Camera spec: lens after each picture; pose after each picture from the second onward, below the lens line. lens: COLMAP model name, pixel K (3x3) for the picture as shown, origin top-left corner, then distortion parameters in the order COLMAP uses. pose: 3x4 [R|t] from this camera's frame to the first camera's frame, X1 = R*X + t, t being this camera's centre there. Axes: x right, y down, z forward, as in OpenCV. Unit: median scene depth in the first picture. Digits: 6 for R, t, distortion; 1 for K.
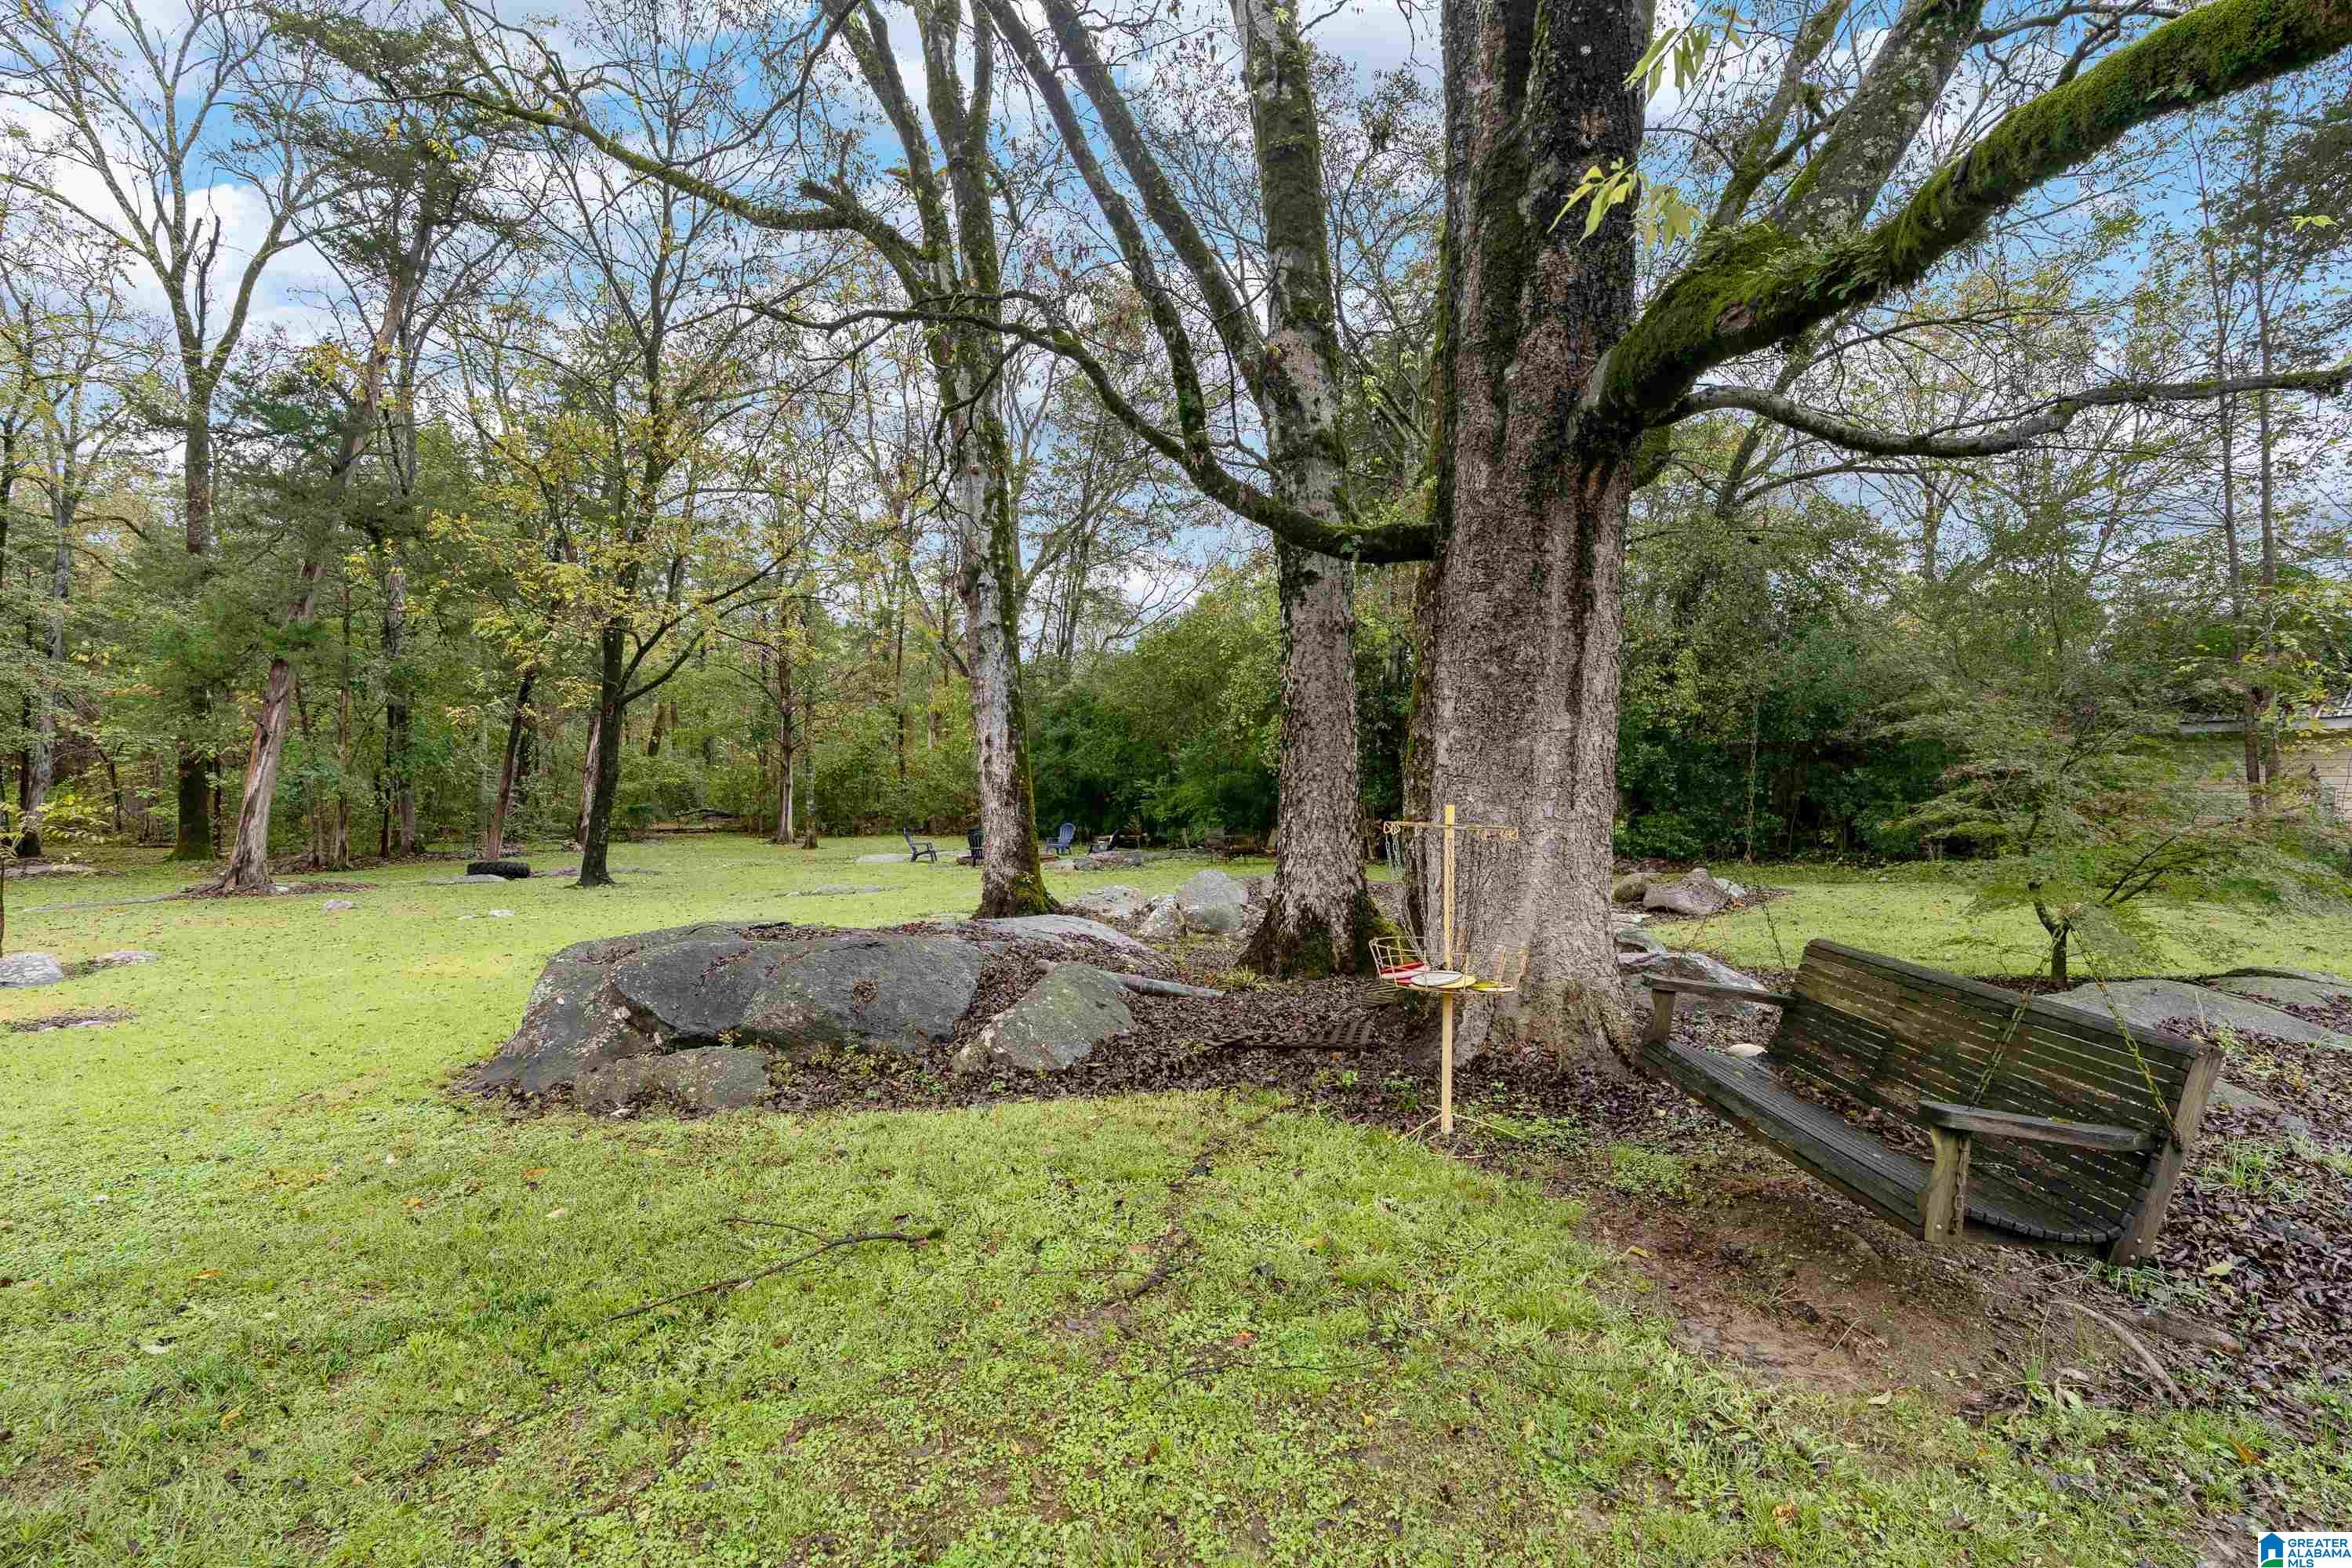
lens RADIAL K [[1069.1, 0, 1163.8], [0, 1069.1, 781.2], [0, 0, 1]] dist [-0.008484, 0.001667]
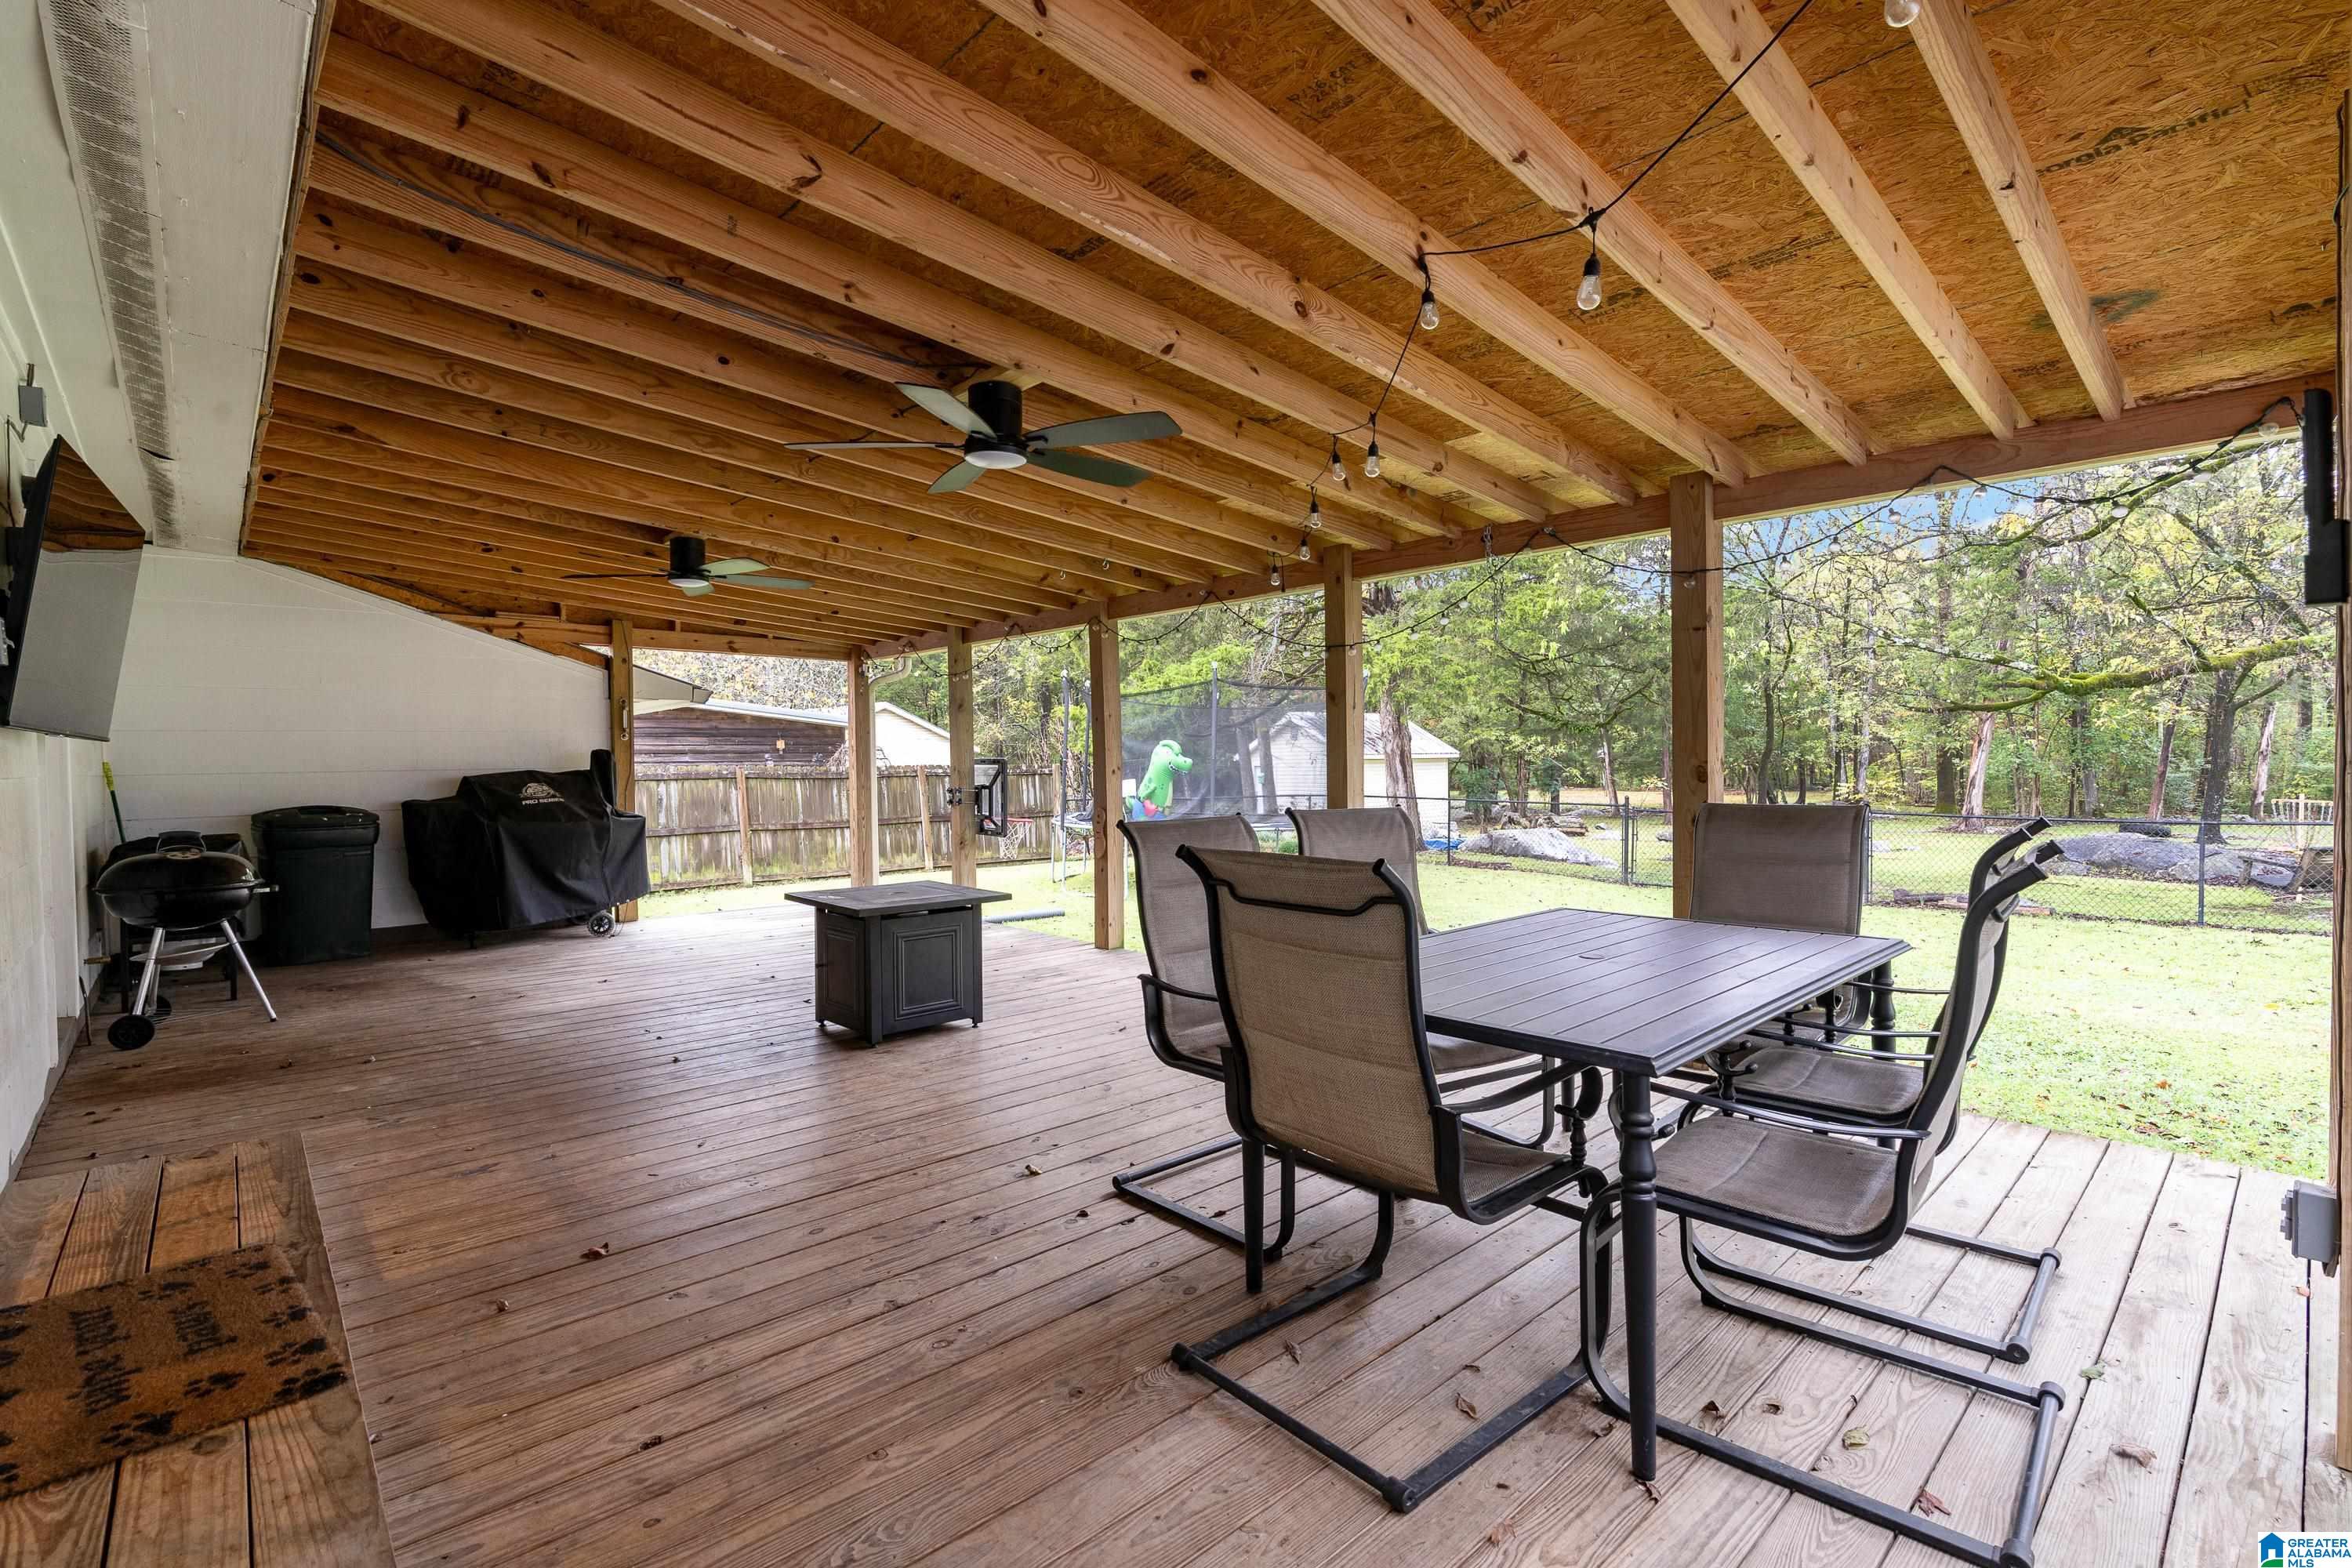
lens RADIAL K [[1069.1, 0, 1166.9], [0, 1069.1, 781.6], [0, 0, 1]] dist [-0.008484, 0.001667]
pose [[0.189155, 0.013338, -0.981857, 0.537703], [0.012620, 0.999792, 0.016013, -0.019018], [0.981866, -0.015420, 0.188947, -0.556034]]
